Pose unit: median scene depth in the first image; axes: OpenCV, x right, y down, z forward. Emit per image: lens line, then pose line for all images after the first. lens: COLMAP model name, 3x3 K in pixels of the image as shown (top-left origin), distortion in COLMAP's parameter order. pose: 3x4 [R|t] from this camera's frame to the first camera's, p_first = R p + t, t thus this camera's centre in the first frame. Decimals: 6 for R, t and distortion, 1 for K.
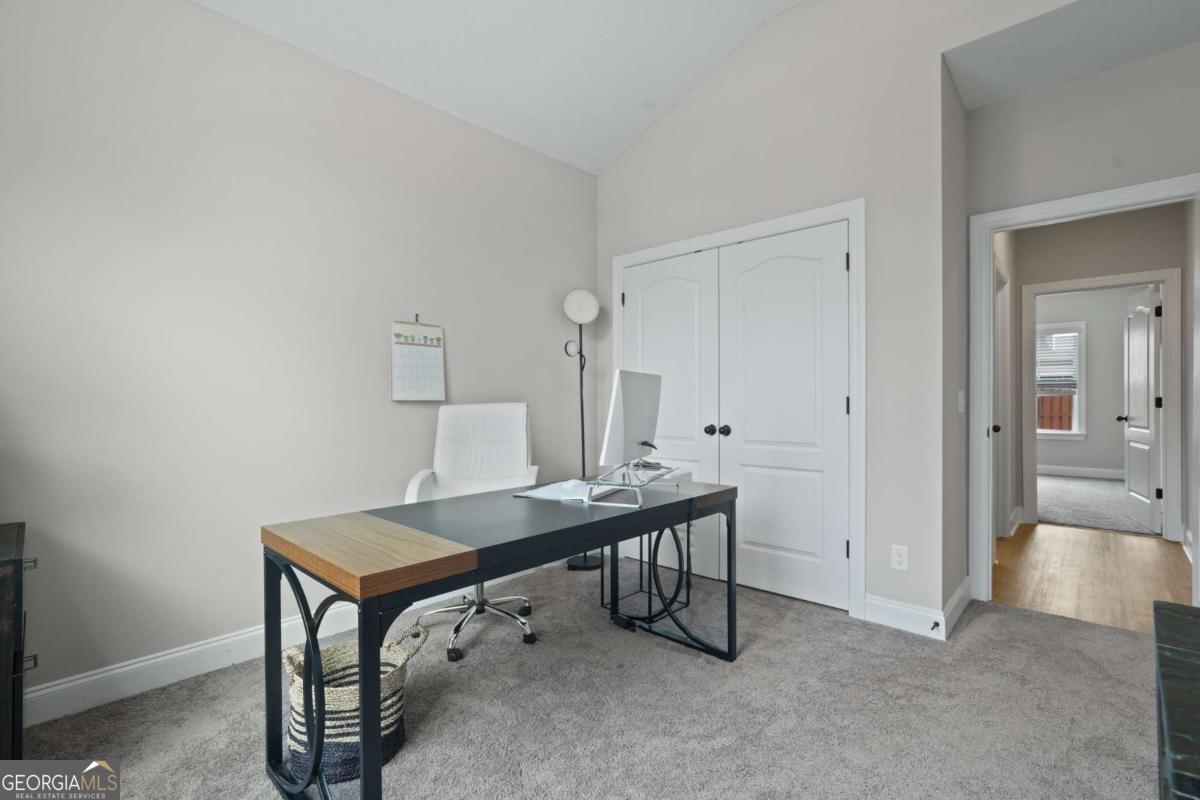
lens RADIAL K [[549.2, 0, 600.0], [0, 549.2, 400.0], [0, 0, 1]] dist [0.018723, 0.000026]
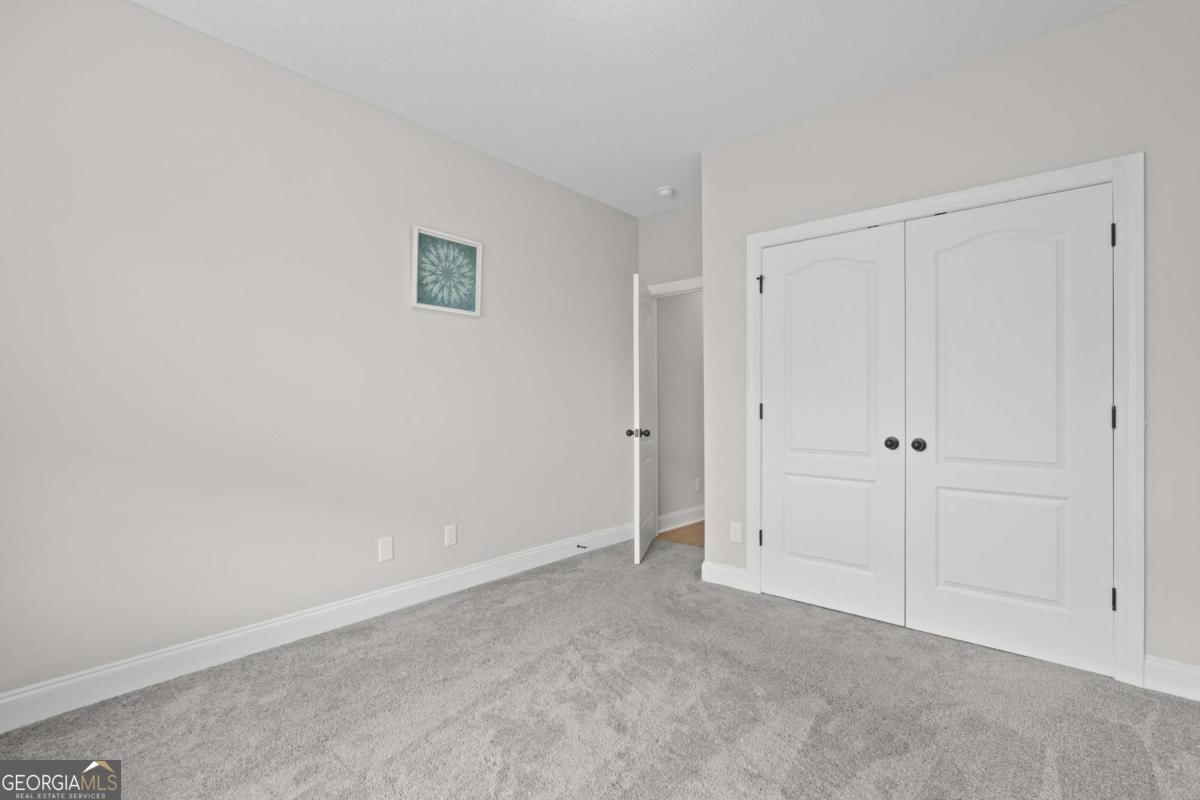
lens RADIAL K [[528.5, 0, 615.2], [0, 528.5, 407.0], [0, 0, 1]] dist [-0.001328, -0.000093]
pose [[0.996839, 0.004590, 0.079311, -0.277508], [-0.004674, 0.999989, 0.000868, 0.000906], [-0.079306, -0.001236, 0.996850, 0.252509]]
